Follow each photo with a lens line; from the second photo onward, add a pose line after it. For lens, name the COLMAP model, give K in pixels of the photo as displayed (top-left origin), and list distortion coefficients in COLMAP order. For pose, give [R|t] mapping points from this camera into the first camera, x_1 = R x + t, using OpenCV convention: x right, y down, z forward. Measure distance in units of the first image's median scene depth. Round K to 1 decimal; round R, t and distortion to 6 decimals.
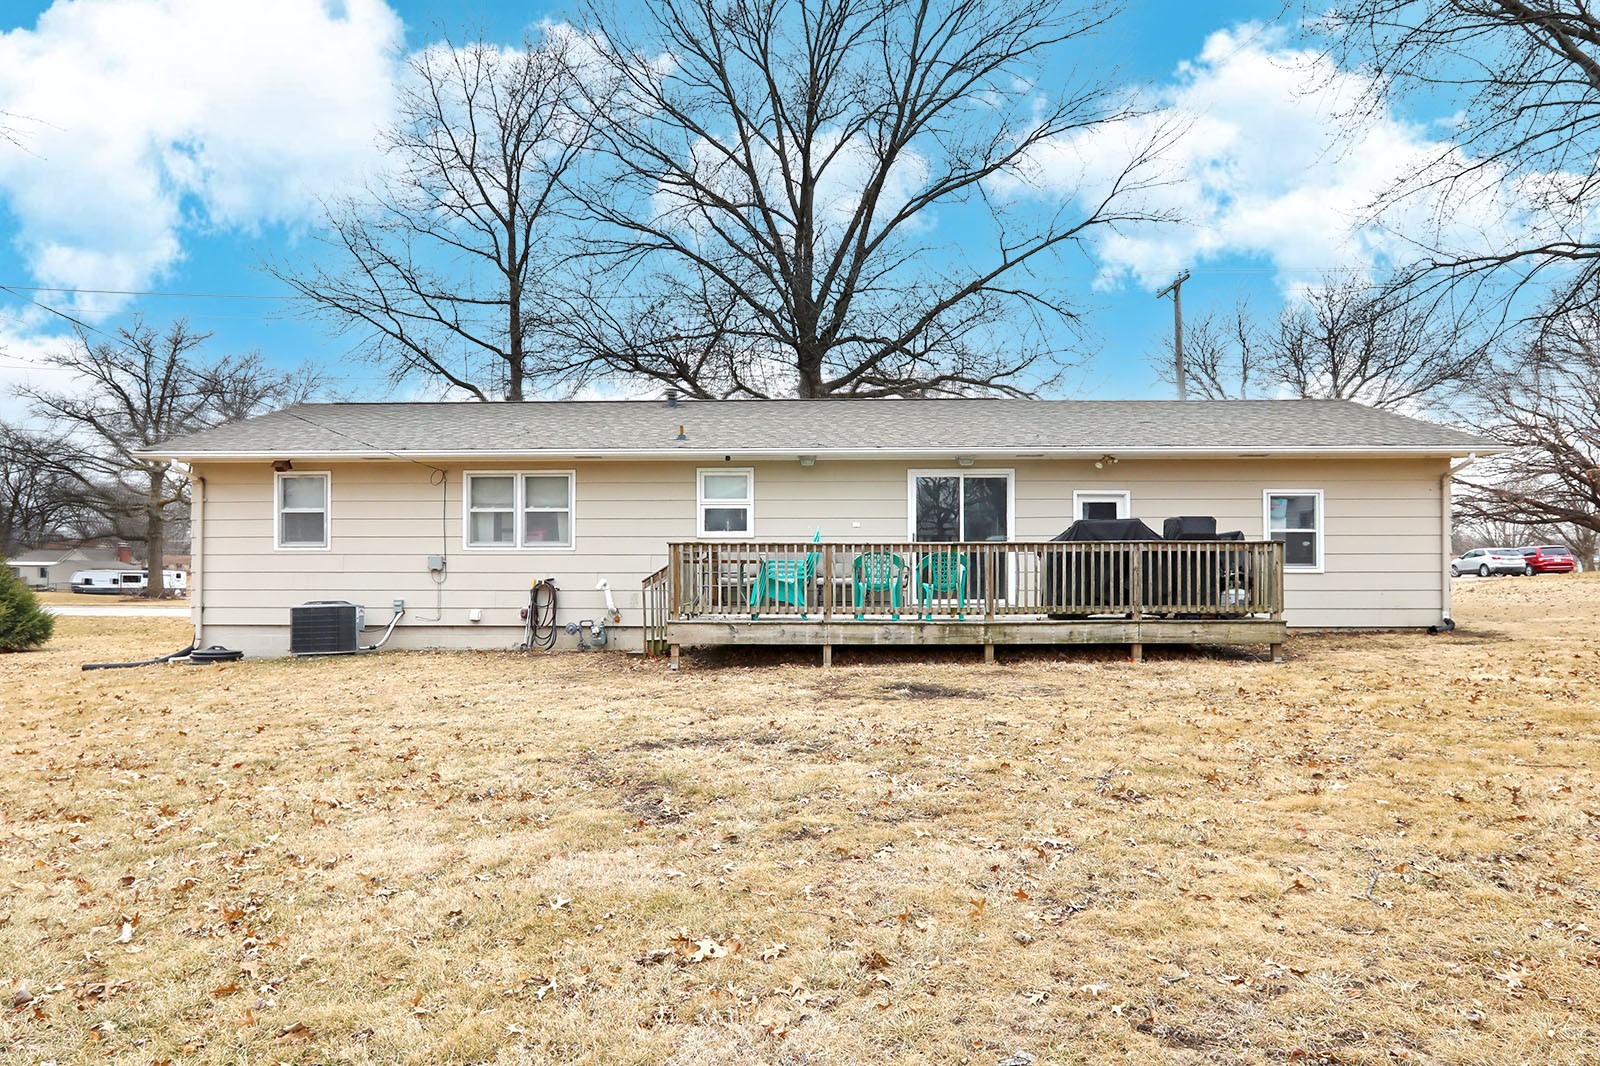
lens RADIAL K [[947.0, 0, 797.3], [0, 947.0, 577.7], [0, 0, 1]] dist [-0.008657, 0.001237]
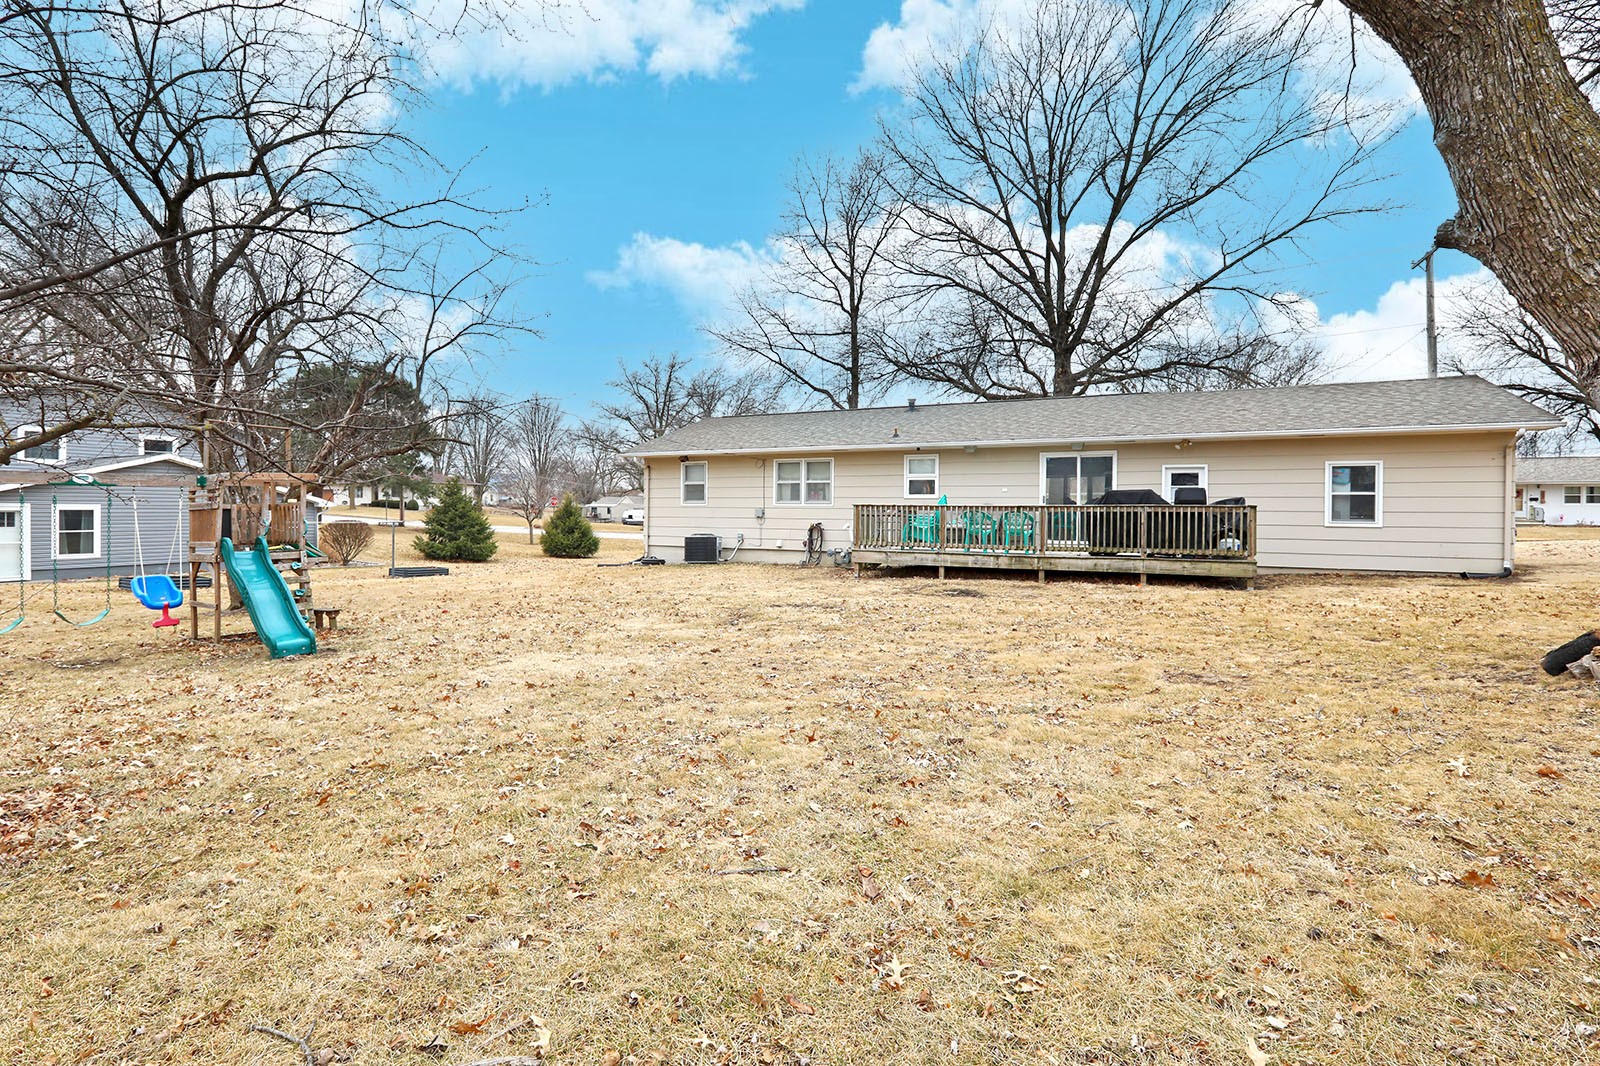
lens RADIAL K [[765.6, 0, 800.0], [0, 765.6, 533.0], [0, 0, 1]] dist [0.002683, 0.000458]
pose [[0.904693, 0.019754, -0.425606, 0.286532], [-0.010732, 0.999664, 0.023586, -0.012673], [0.425929, -0.016770, 0.904601, -0.243745]]
